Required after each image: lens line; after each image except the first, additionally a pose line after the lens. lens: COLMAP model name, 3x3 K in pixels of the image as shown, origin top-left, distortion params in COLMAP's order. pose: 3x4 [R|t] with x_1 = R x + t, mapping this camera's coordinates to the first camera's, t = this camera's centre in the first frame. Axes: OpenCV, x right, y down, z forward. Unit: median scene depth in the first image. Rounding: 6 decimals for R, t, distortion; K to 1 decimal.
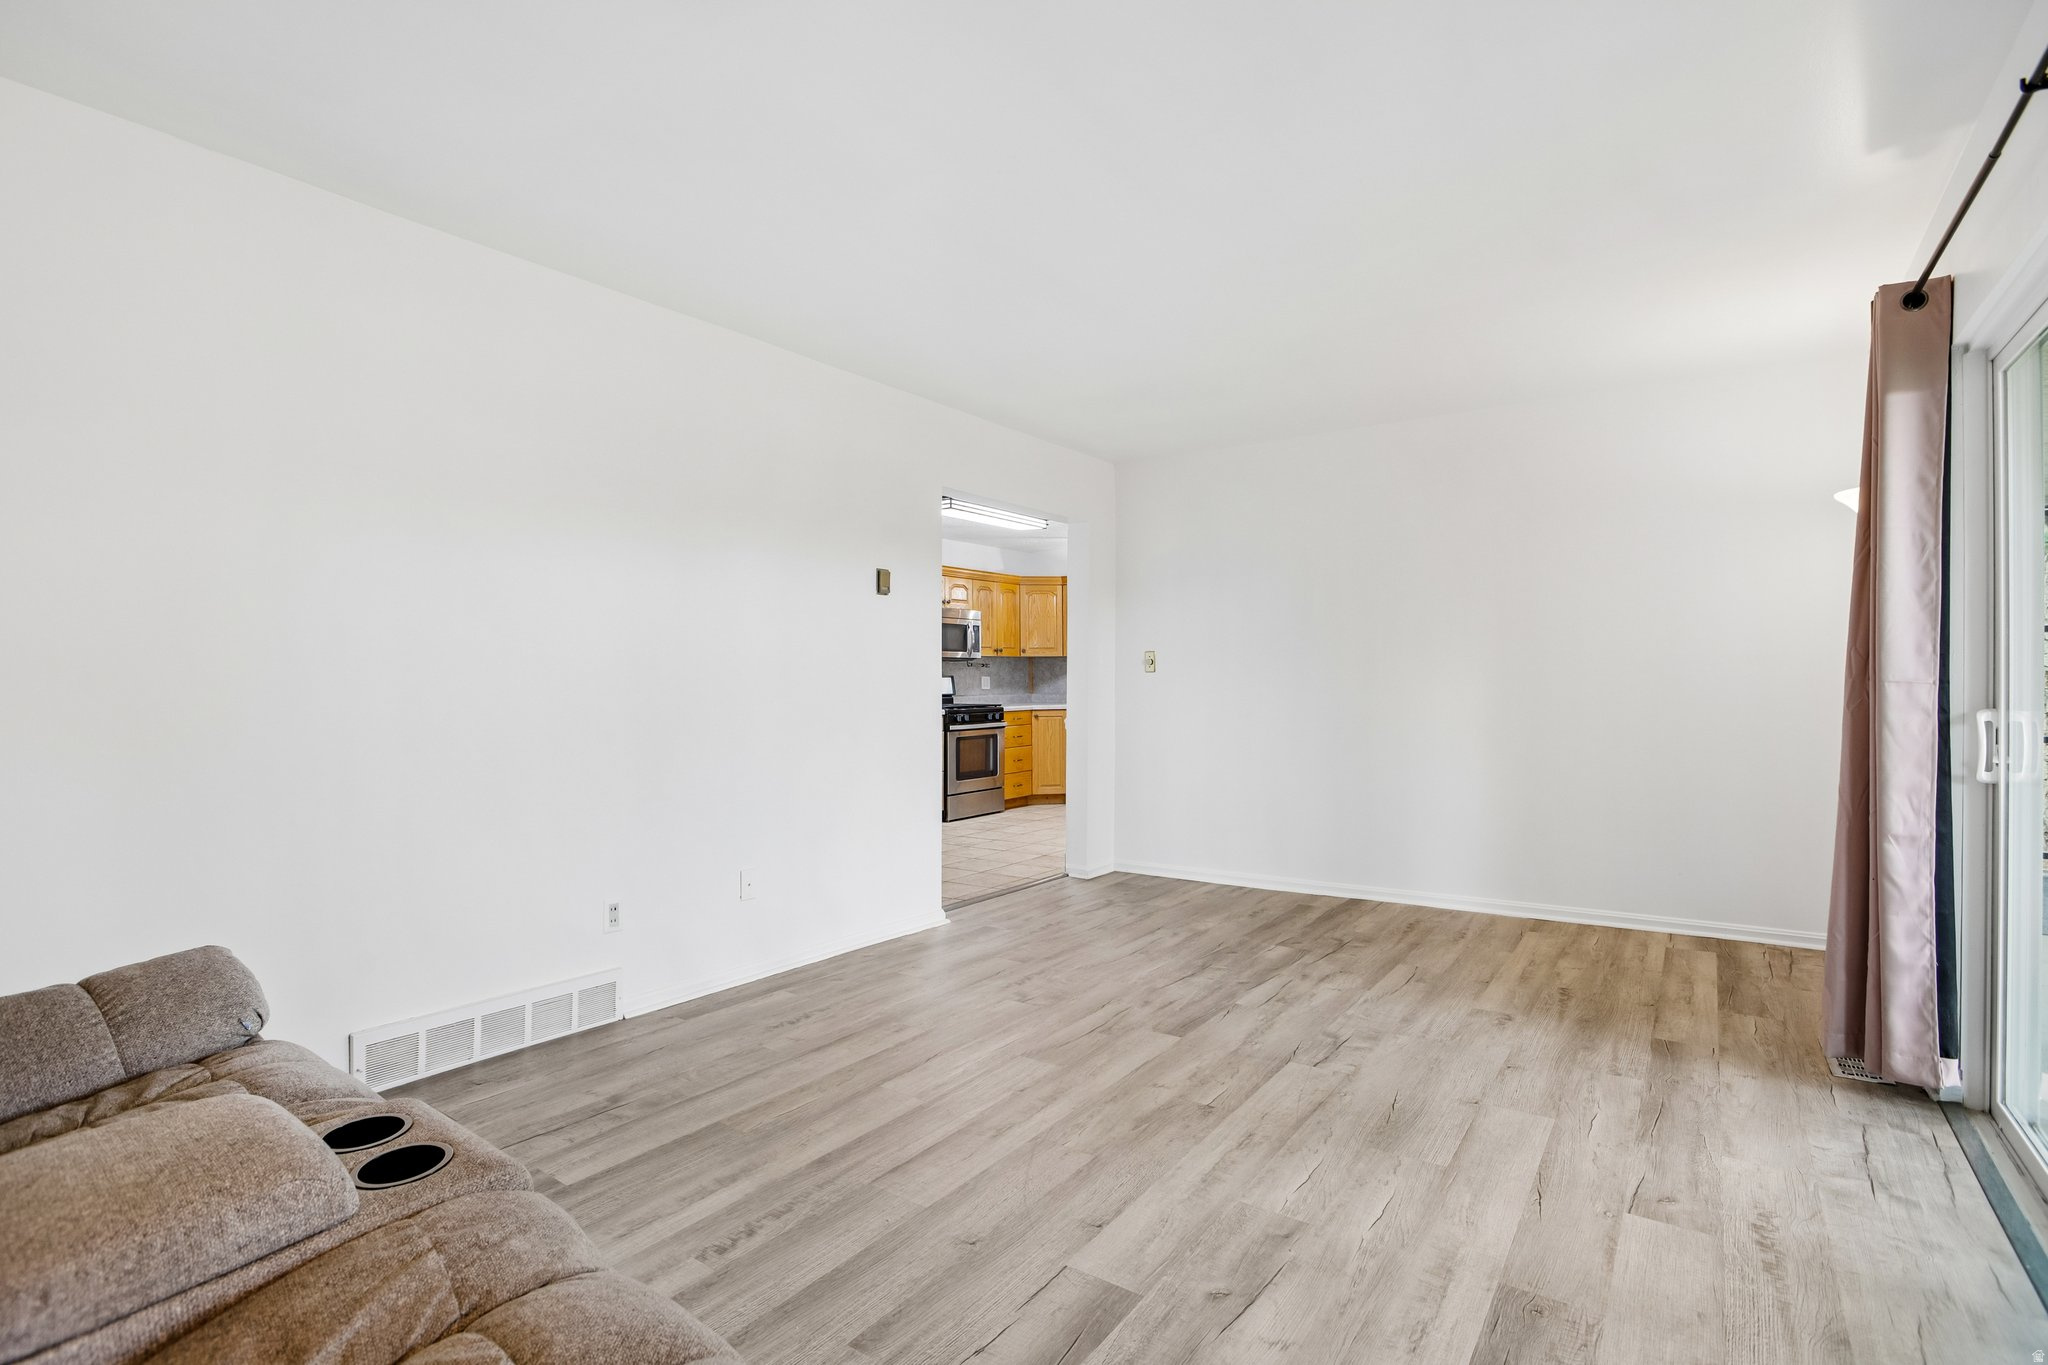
lens RADIAL K [[936.2, 0, 1040.2], [0, 936.2, 690.8], [0, 0, 1]] dist [-0.002197, 0.001759]
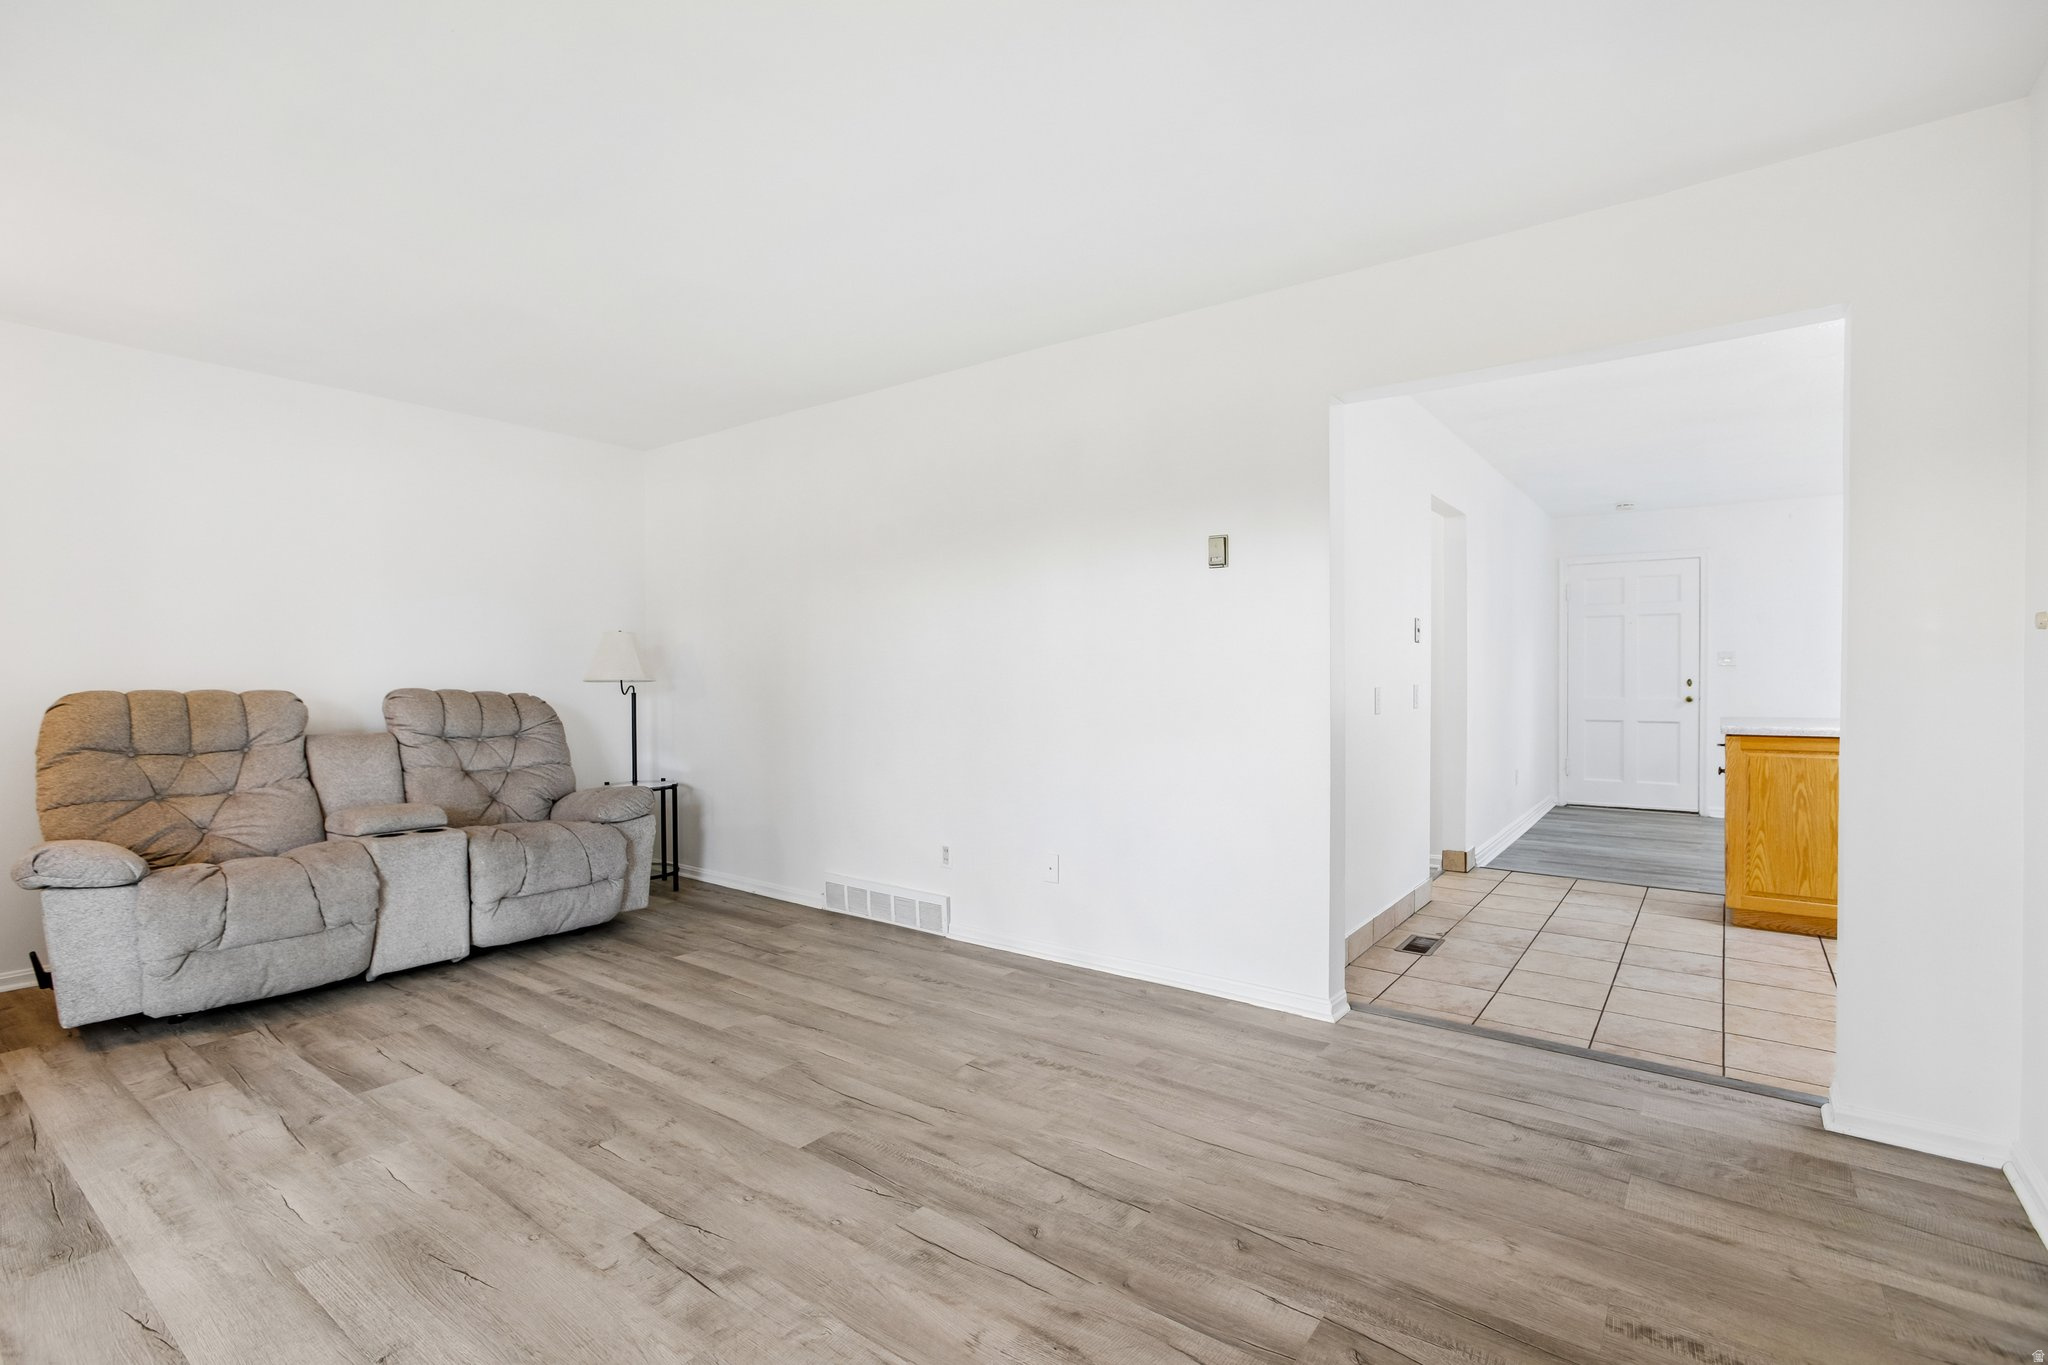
lens RADIAL K [[936.2, 0, 1040.4], [0, 936.2, 674.3], [0, 0, 1]] dist [-0.002197, 0.001759]
pose [[-0.012218, -0.016295, -0.999793, 1.147340], [-0.006587, 0.999847, -0.016215, 0.008081], [0.999904, 0.006387, -0.012324, 1.530652]]
